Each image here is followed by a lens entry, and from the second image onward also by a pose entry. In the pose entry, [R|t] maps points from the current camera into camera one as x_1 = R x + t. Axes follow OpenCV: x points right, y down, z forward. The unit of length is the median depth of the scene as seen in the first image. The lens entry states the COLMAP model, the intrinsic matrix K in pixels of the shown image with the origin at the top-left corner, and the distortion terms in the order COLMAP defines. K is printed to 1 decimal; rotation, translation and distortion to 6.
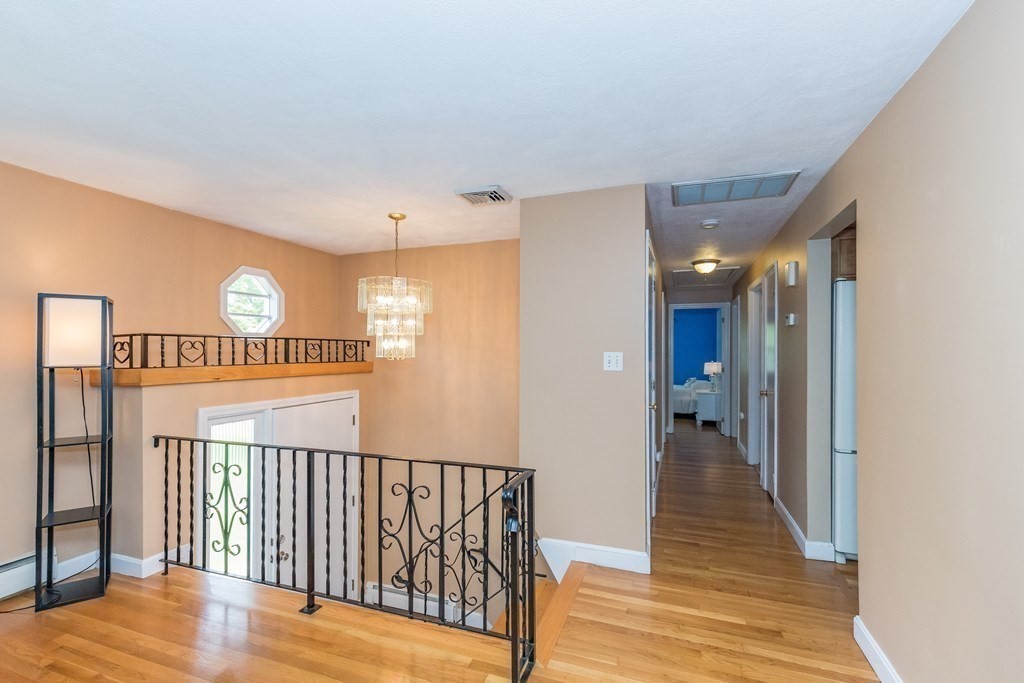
lens RADIAL K [[462.2, 0, 512.8], [0, 462.2, 348.1], [0, 0, 1]] dist [0.006779, -0.001318]
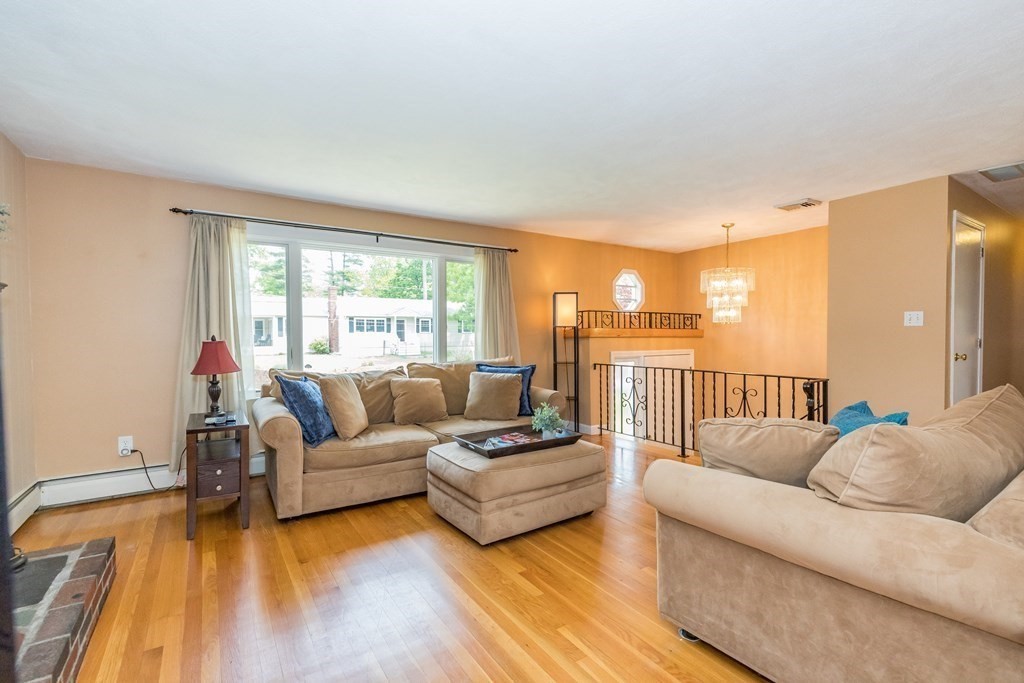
lens RADIAL K [[462.2, 0, 514.1], [0, 462.2, 345.2], [0, 0, 1]] dist [0.006779, -0.001318]
pose [[0.808029, 0.006760, -0.589104, 0.077352], [0.009891, 0.999638, 0.025037, 0.057619], [0.589060, -0.026057, 0.807669, -0.680519]]
